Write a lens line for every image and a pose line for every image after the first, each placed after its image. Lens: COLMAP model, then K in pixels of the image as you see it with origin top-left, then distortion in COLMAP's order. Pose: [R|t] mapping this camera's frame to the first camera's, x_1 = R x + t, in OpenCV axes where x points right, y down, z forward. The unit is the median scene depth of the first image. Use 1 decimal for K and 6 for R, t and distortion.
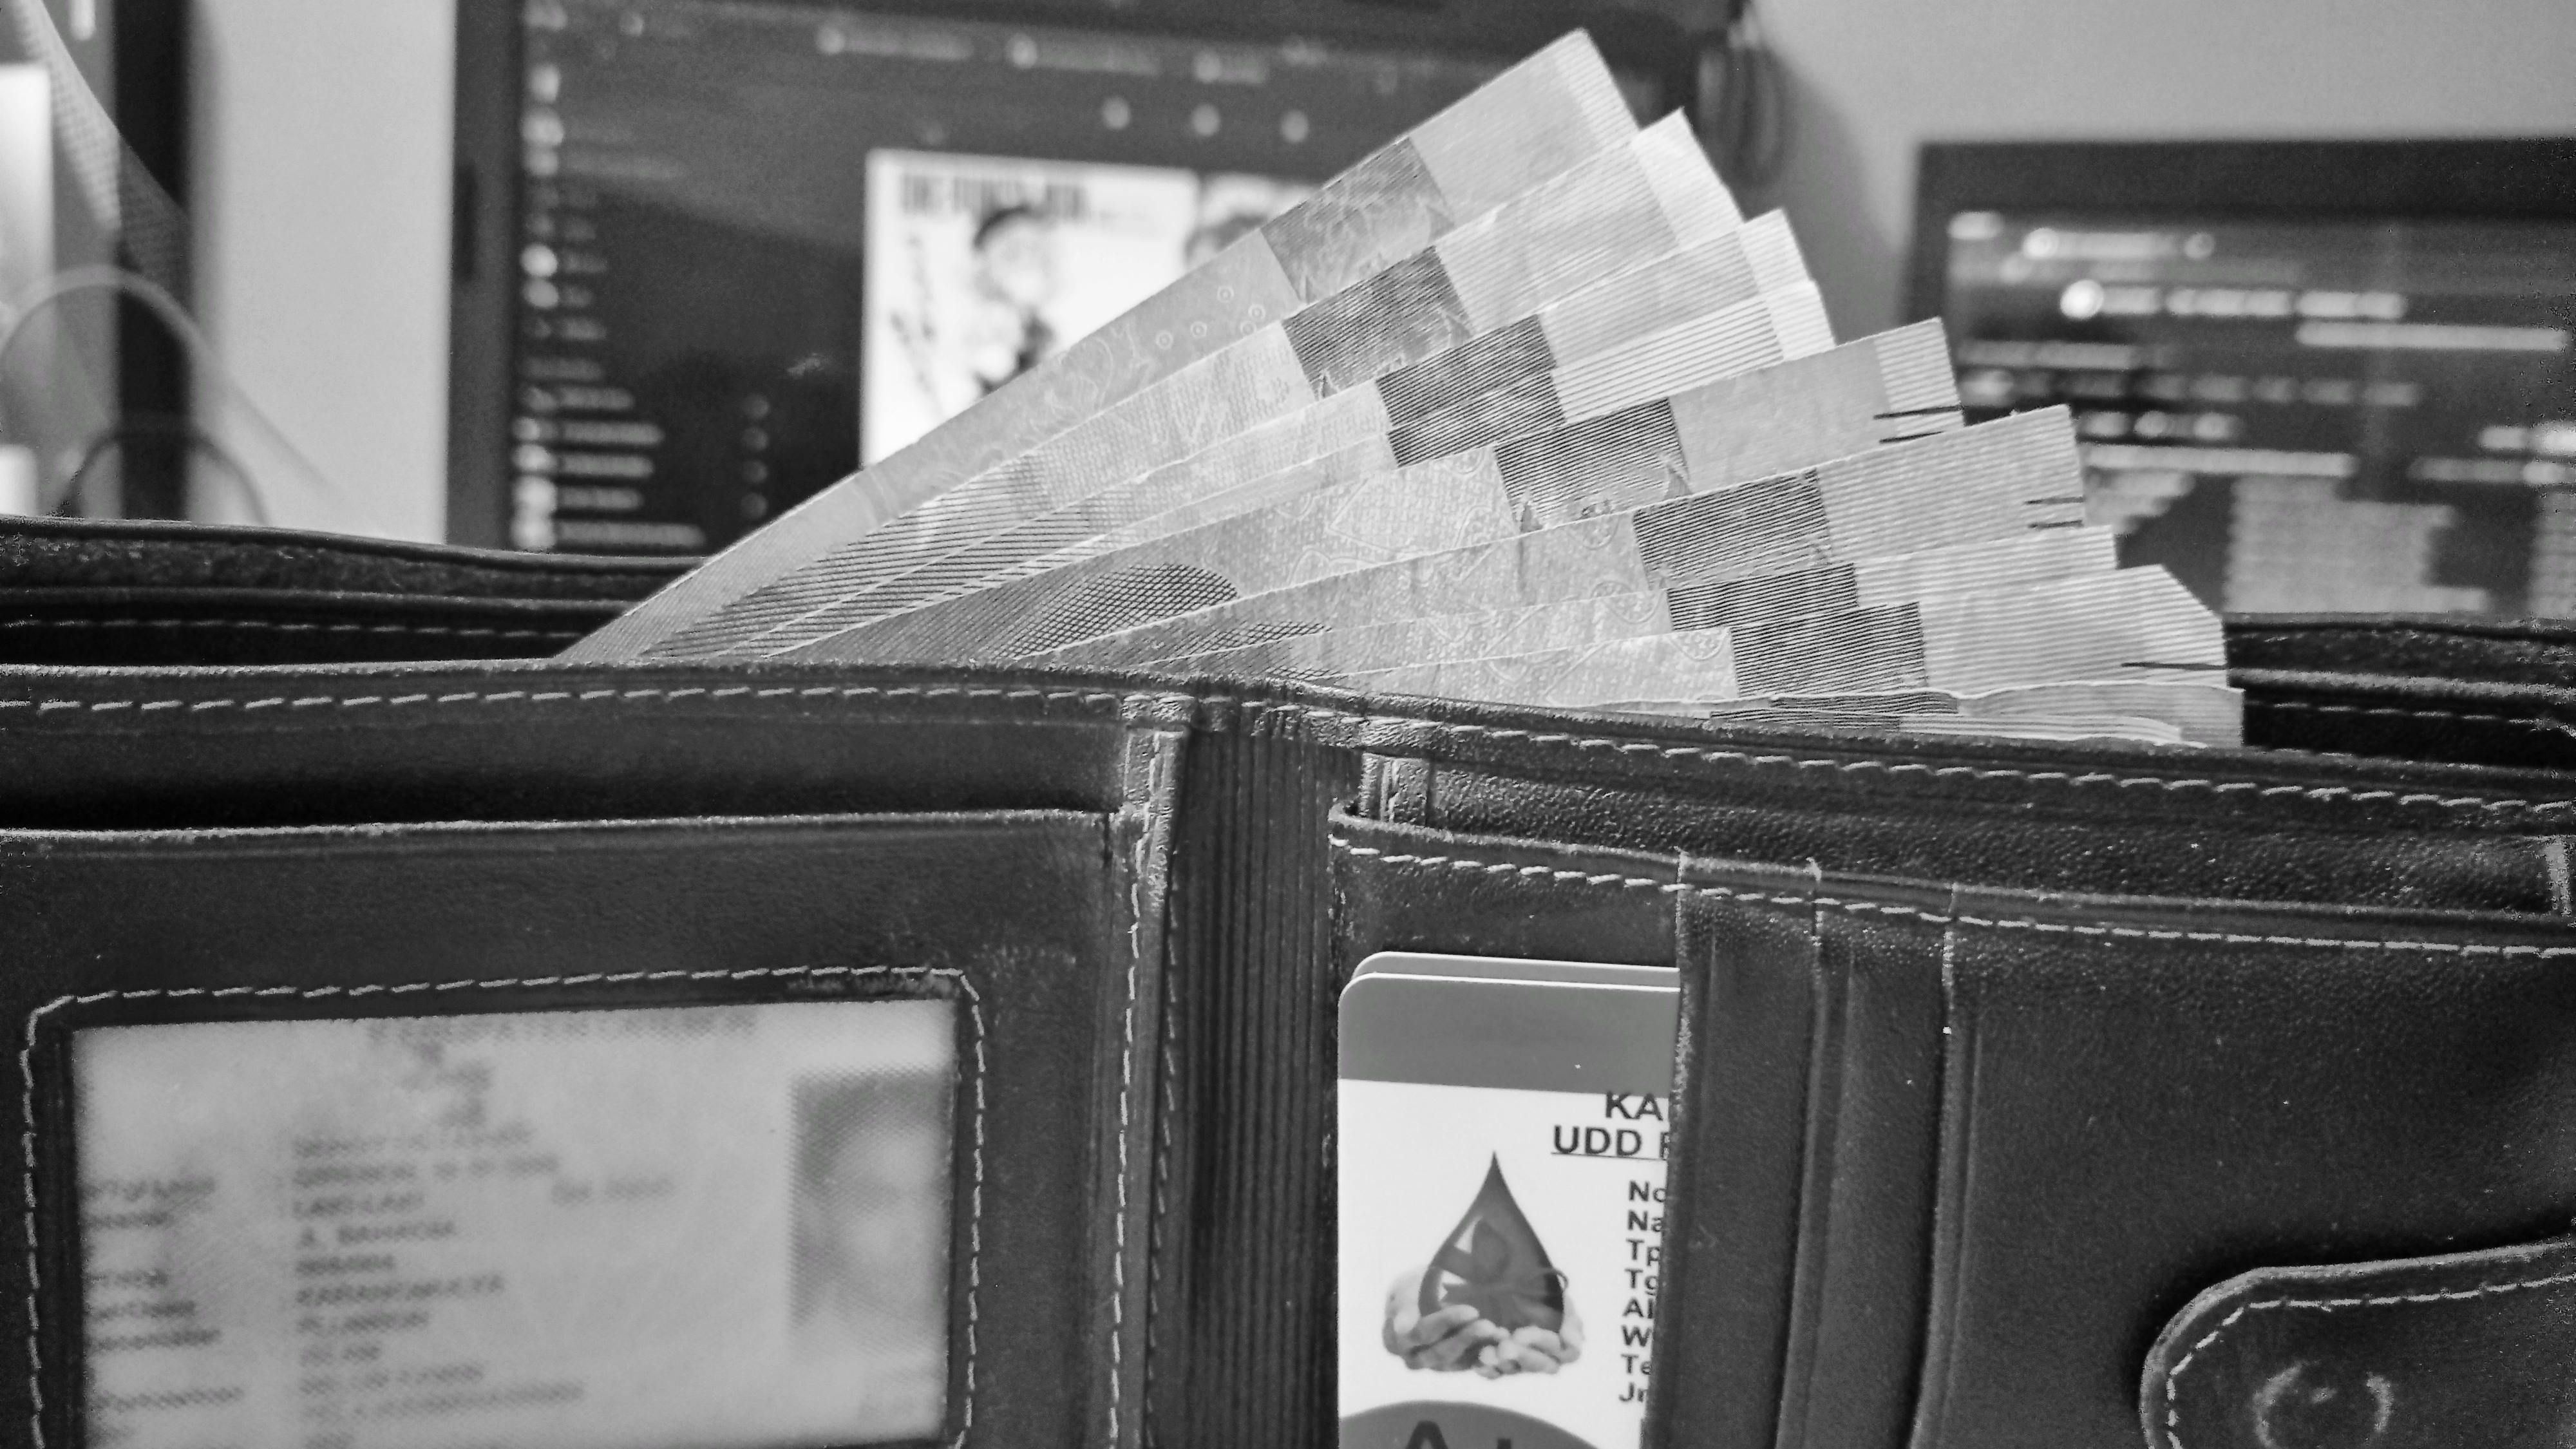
lens RADIAL K [[1946.5, 0, 1288.0], [0, 1946.5, 724.5], [0, 0, 1]] dist [0.007463, -0.048755]
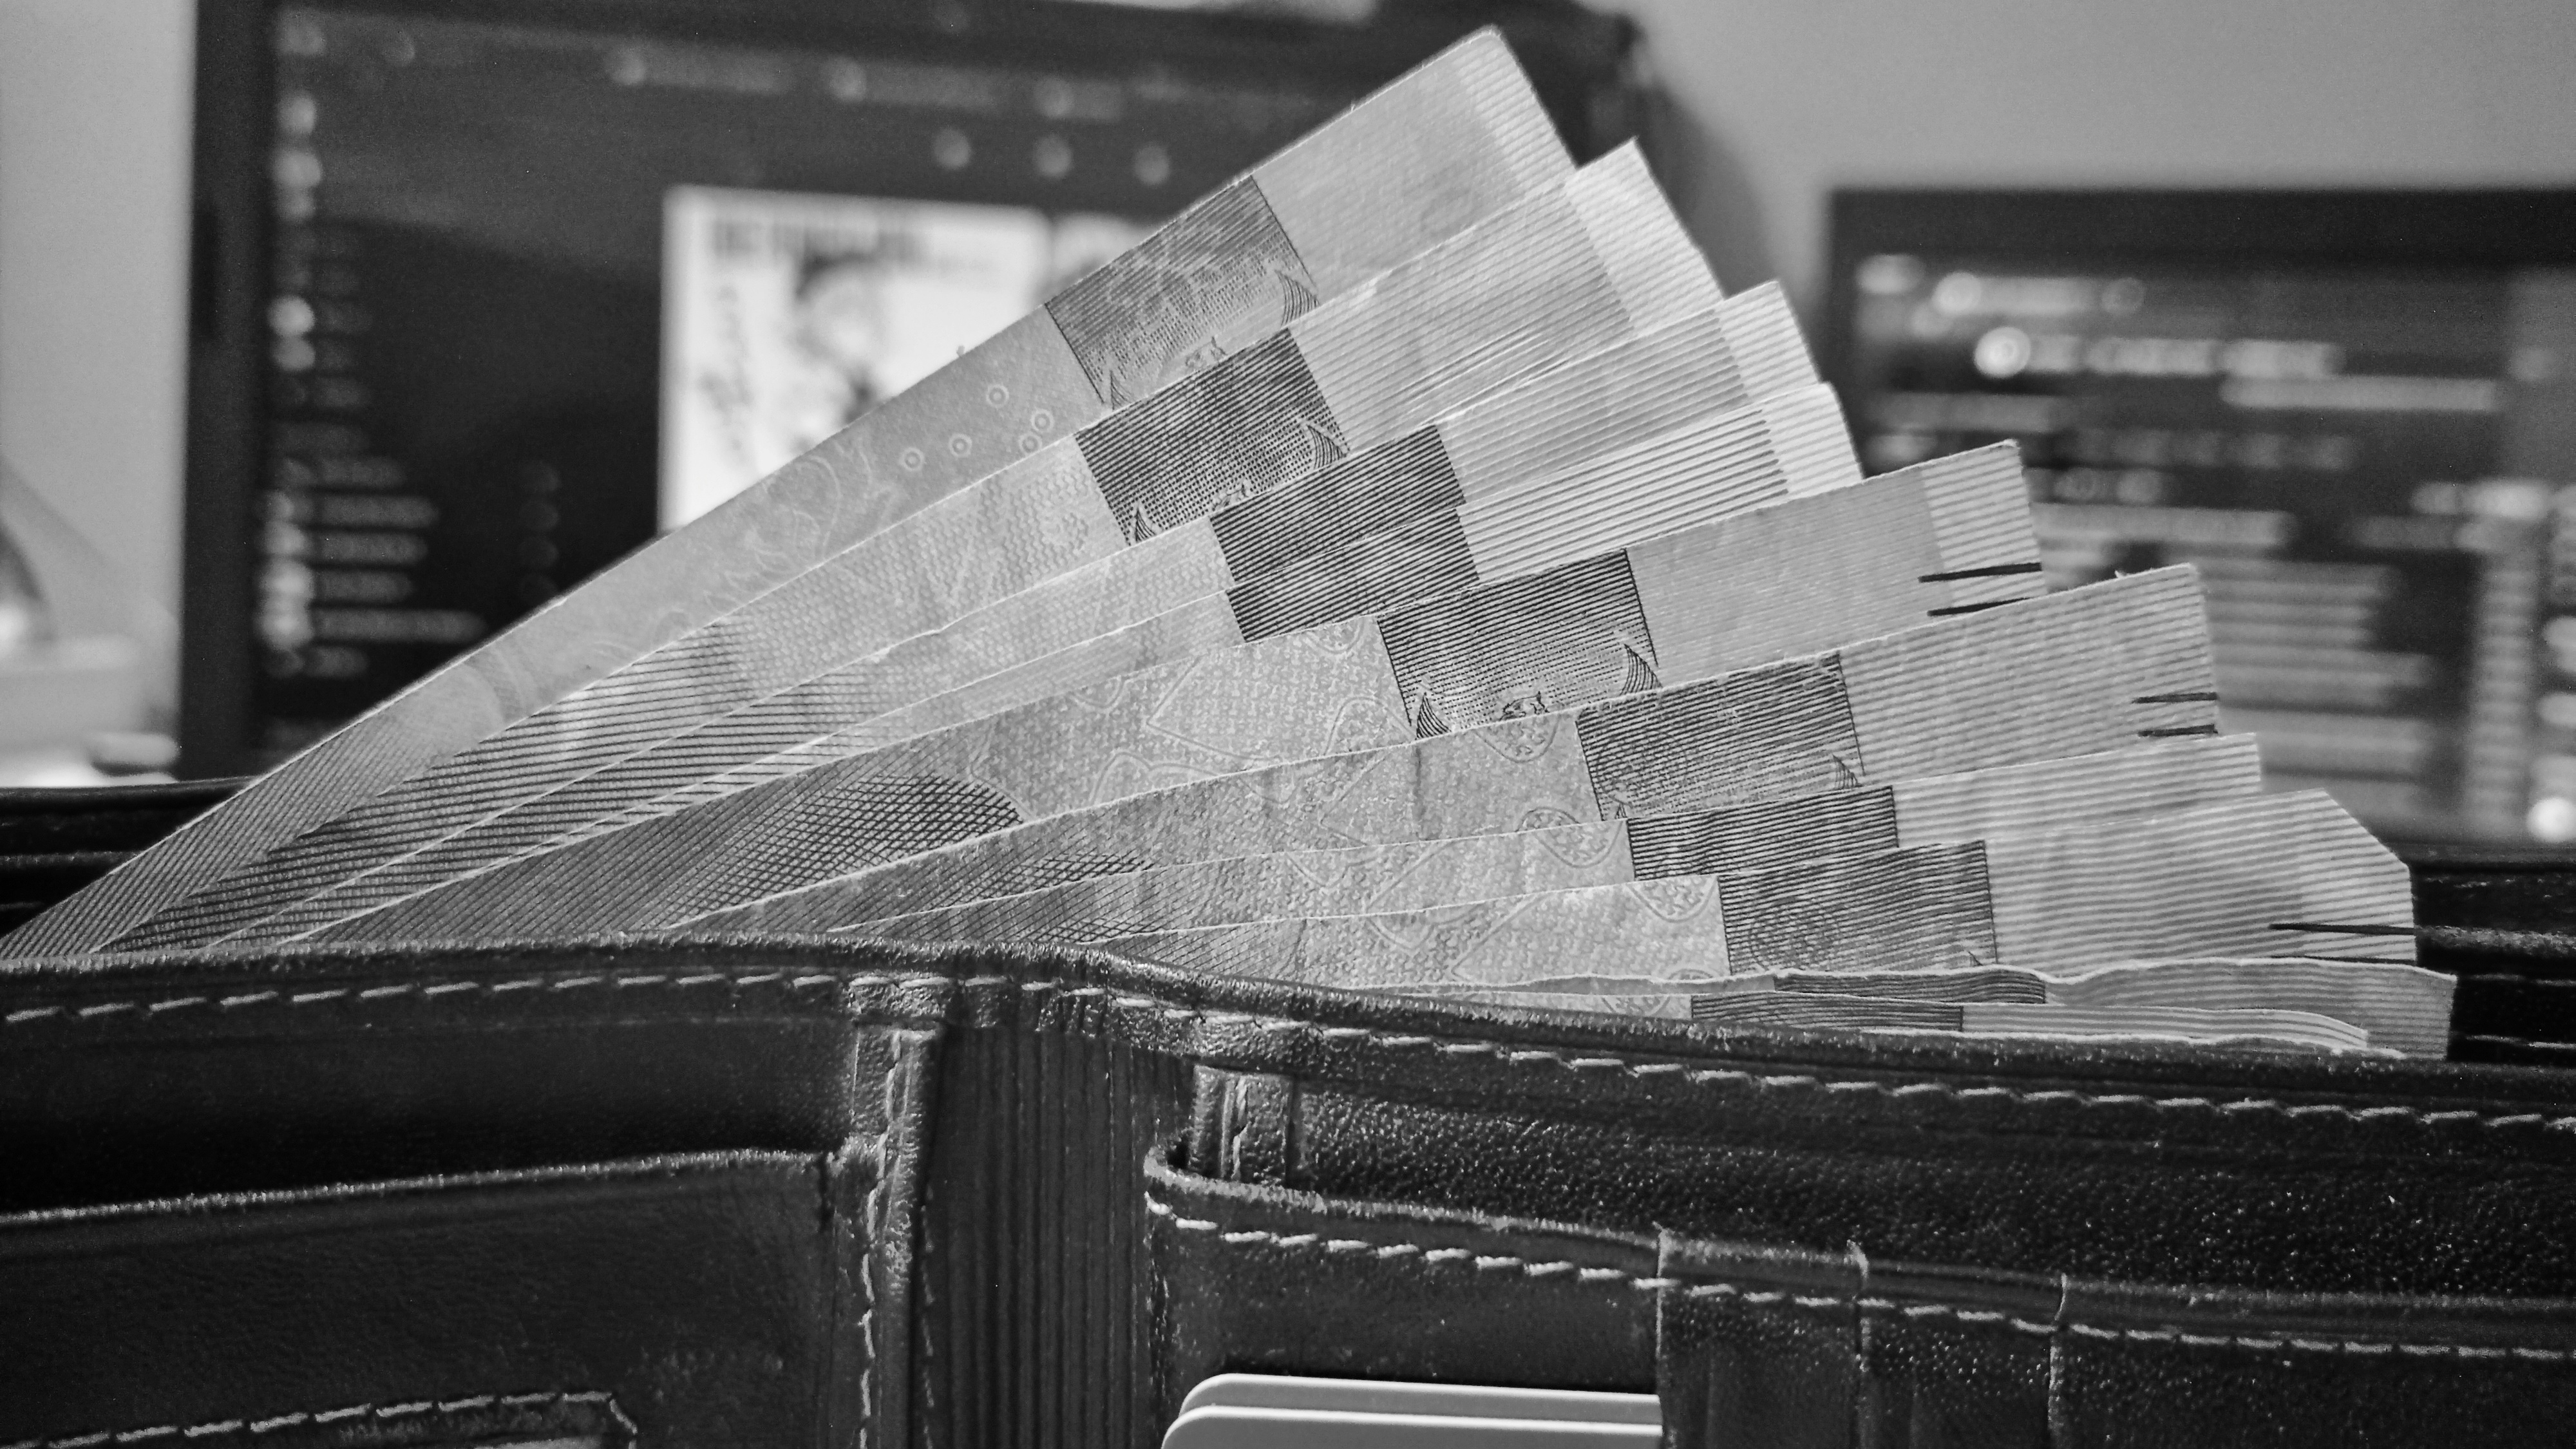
lens RADIAL K [[1979.5, 0, 1288.0], [0, 1979.5, 724.5], [0, 0, 1]] dist [-0.023856, -0.004898]
pose [[0.998259, -0.011839, 0.057777, 0.031908], [0.013163, 0.999658, -0.022597, -0.087472], [-0.057489, 0.023319, 0.998074, 0.291594]]
